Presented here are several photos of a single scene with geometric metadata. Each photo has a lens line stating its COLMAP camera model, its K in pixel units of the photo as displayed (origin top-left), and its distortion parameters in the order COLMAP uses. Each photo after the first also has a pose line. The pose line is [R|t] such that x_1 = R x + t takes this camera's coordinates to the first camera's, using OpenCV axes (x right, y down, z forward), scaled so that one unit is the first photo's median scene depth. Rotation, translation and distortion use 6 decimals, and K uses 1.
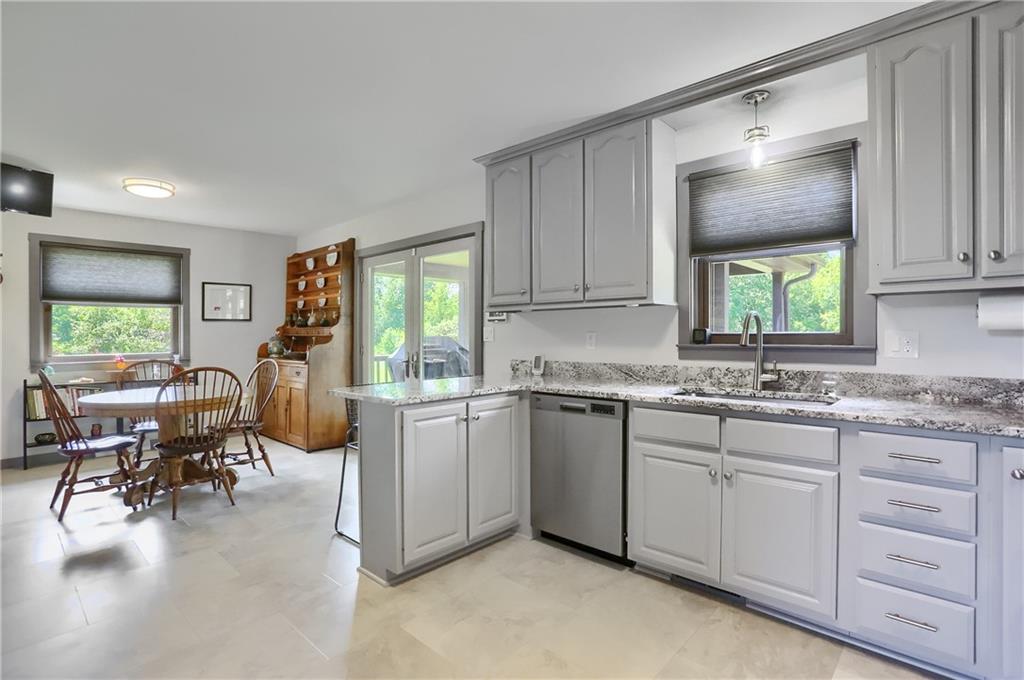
lens RADIAL K [[517.8, 0, 517.2], [0, 517.8, 337.8], [0, 0, 1]] dist [-0.027648, 0.009483]
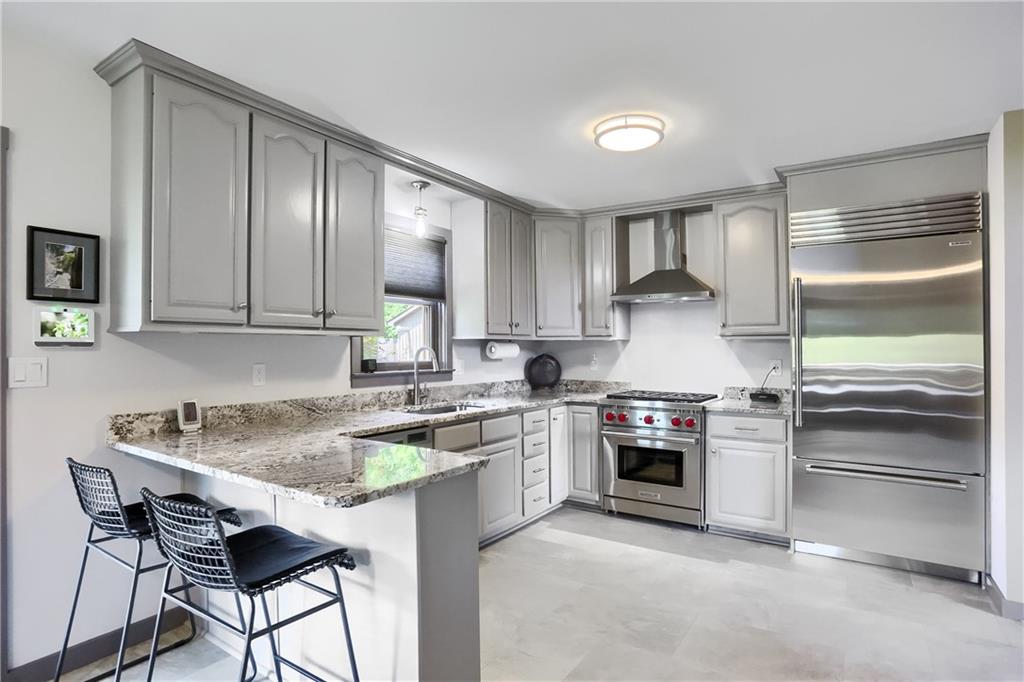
lens RADIAL K [[517.8, 0, 536.3], [0, 517.8, 339.8], [0, 0, 1]] dist [-0.027648, 0.009483]
pose [[-0.170986, 0.017870, 0.985111, -0.903585], [0.002265, 0.999840, -0.017744, -0.041775], [-0.985271, -0.000803, -0.170999, 0.931425]]
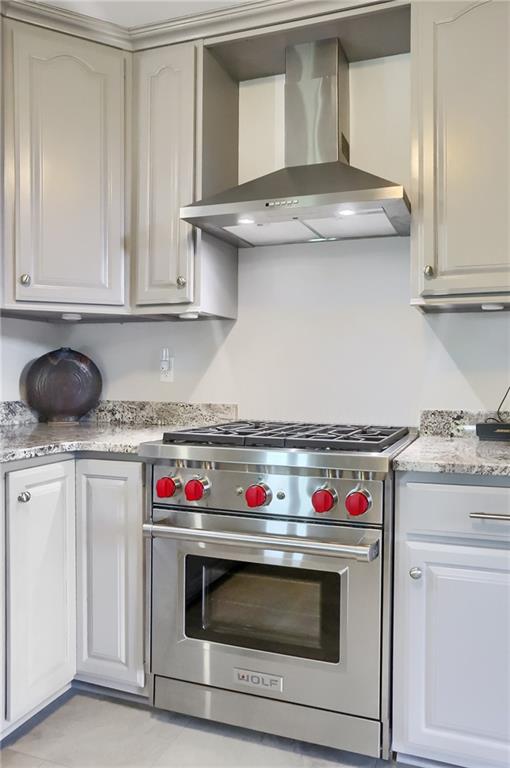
lens RADIAL K [[576.3, 0, 328.4], [0, 576.3, 354.4], [0, 0, 1]] dist [-0.016465, 0.015788]
pose [[-0.423475, 0.027274, 0.905497, -0.146480], [-0.003254, 0.999494, -0.031627, 0.019554], [-0.905902, -0.016340, -0.423172, 0.575893]]
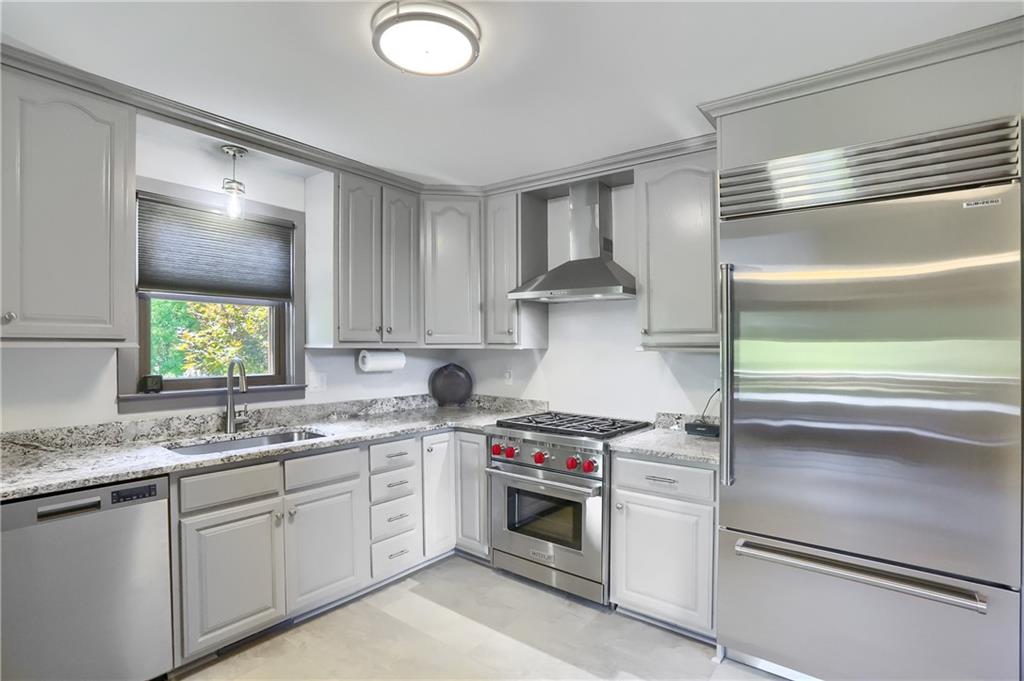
lens RADIAL K [[517.8, 0, 498.9], [0, 517.8, 343.1], [0, 0, 1]] dist [-0.027648, 0.009483]
pose [[-0.074320, 0.007166, 0.997209, -0.610361], [-0.006409, 0.999950, -0.007663, -0.075760], [-0.997214, -0.006960, -0.074271, 0.541501]]
